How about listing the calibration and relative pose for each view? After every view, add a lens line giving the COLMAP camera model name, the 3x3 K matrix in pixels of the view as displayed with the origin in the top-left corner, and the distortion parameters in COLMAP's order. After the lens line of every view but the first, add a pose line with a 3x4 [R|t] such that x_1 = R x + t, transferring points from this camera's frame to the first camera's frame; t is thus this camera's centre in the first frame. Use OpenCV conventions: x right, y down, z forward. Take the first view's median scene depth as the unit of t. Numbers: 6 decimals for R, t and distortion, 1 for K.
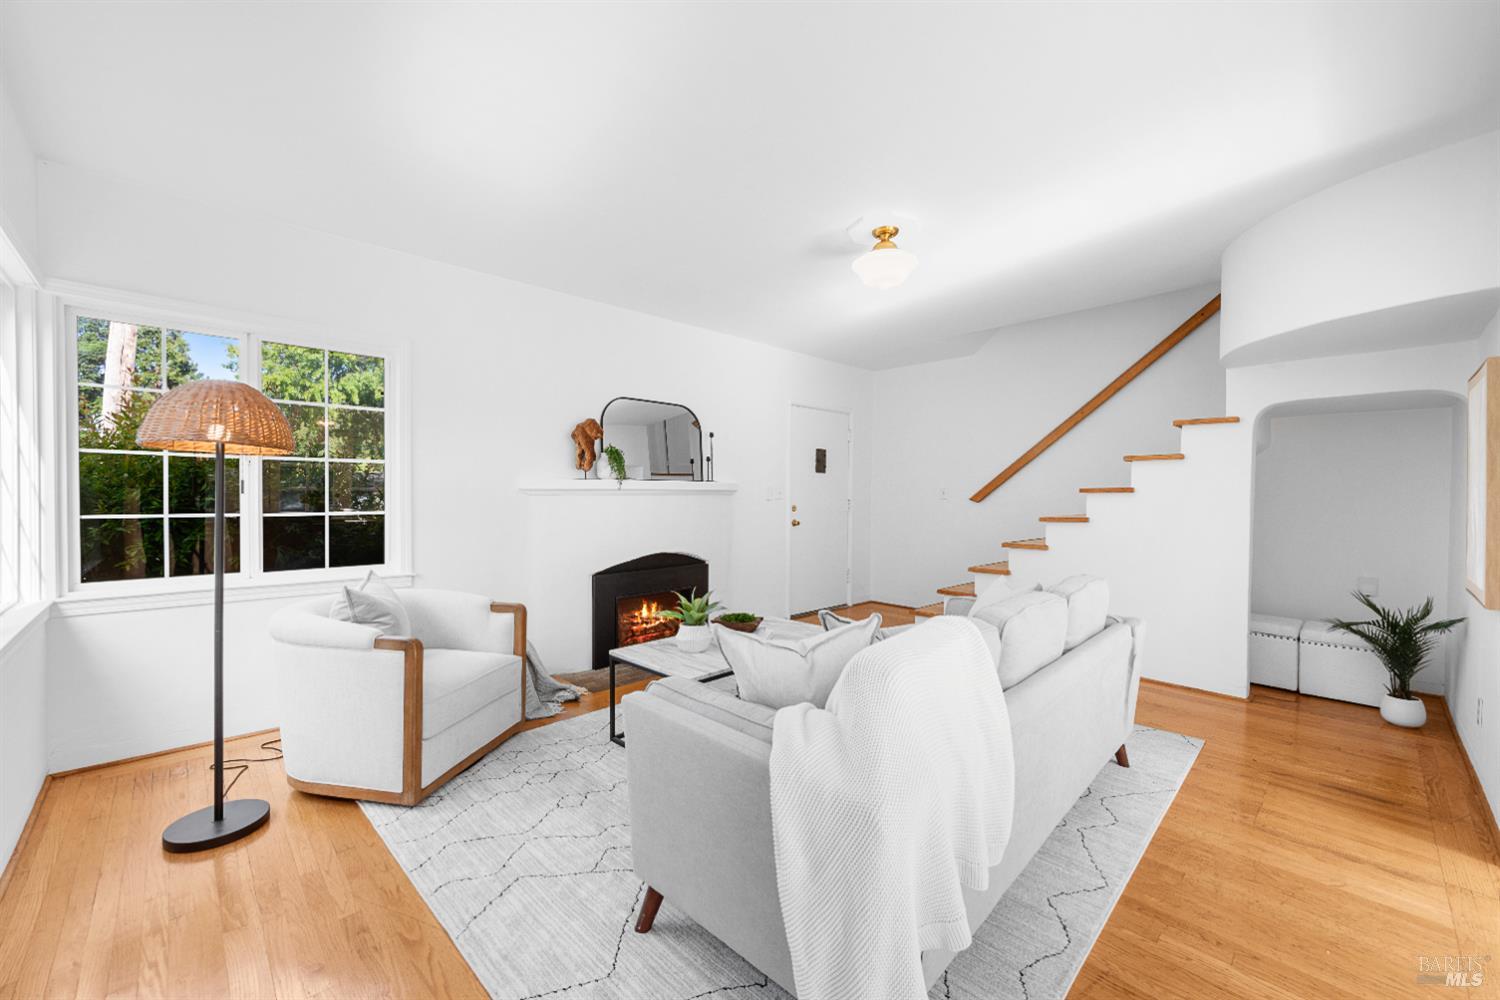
lens RADIAL K [[590.5, 0, 750.0], [0, 590.5, 500.0], [0, 0, 1]] dist [0.057799, -0.000028]
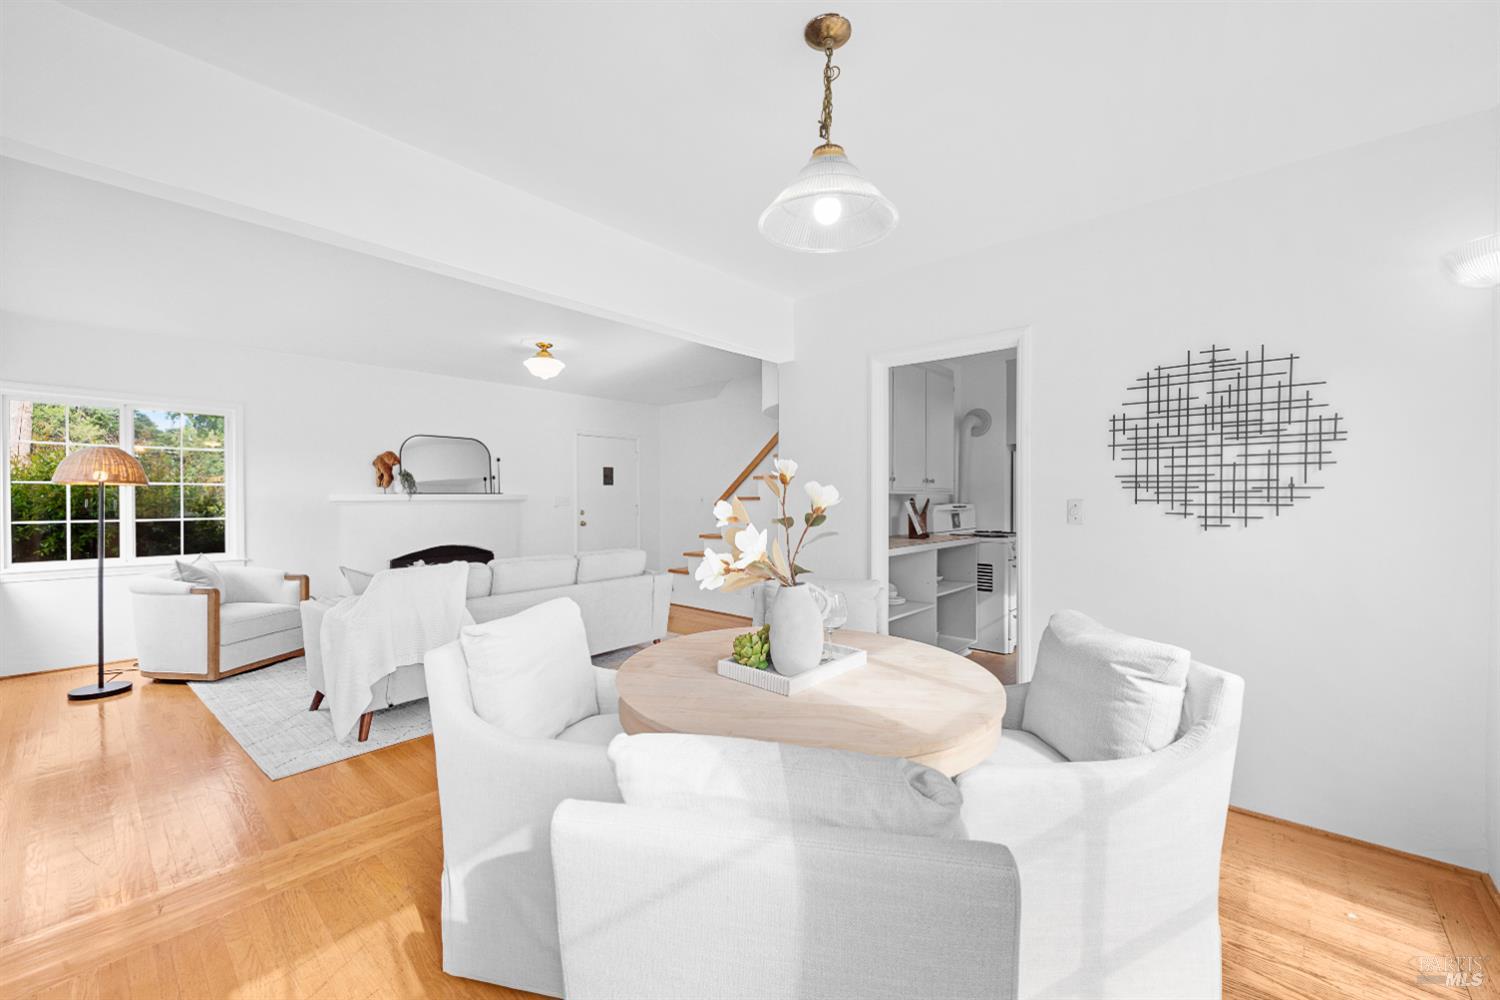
lens RADIAL K [[594.1, 0, 750.0], [0, 594.1, 500.0], [0, 0, 1]] dist [0.000327, 0.014378]
pose [[0.996462, -0.004690, 0.083908, 0.634829], [0.004973, 0.999983, -0.003163, -0.015347], [-0.083891, 0.003569, 0.996469, -0.661857]]
